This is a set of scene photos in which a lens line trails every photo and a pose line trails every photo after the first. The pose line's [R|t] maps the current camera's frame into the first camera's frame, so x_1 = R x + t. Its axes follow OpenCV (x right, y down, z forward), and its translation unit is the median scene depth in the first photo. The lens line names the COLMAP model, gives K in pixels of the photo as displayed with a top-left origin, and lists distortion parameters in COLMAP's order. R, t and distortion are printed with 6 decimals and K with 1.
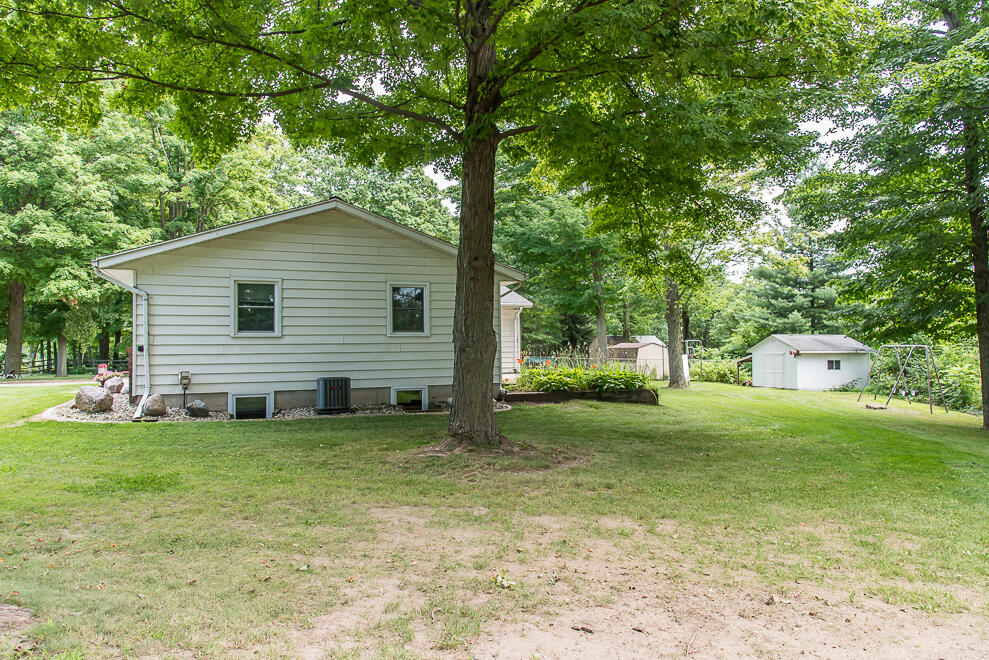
lens RADIAL K [[688.2, 0, 494.5], [0, 688.2, 330.0], [0, 0, 1]] dist [0.044232, 0.001702]
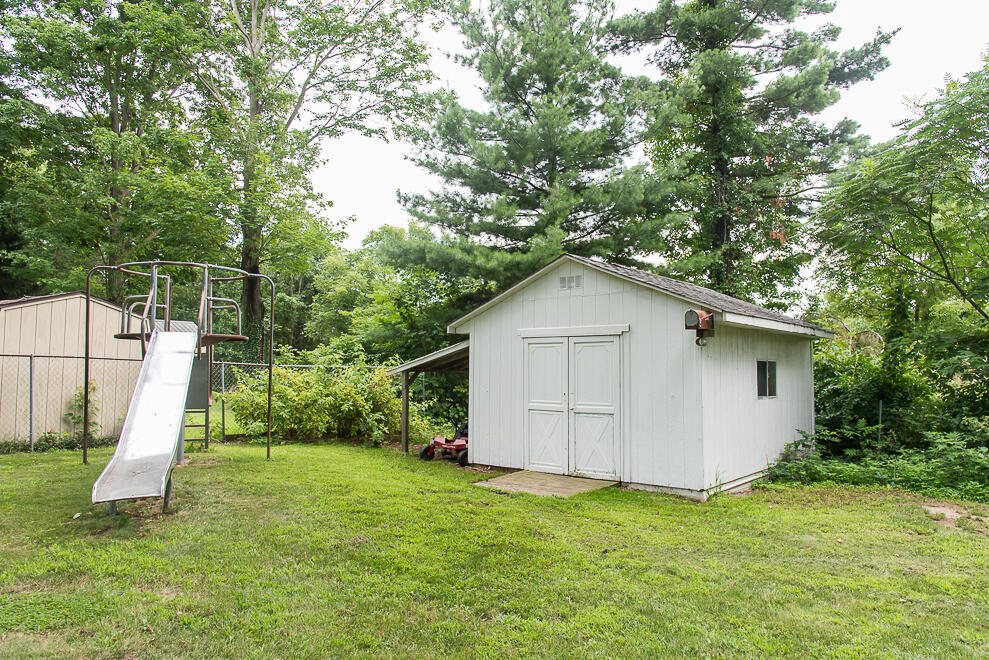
lens RADIAL K [[688.2, 0, 494.5], [0, 688.2, 330.0], [0, 0, 1]] dist [0.044232, 0.001702]
pose [[0.839958, 0.050556, 0.540292, 0.225813], [-0.040822, 0.998716, -0.029987, 0.036006], [-0.541115, 0.003132, 0.840943, 0.729787]]
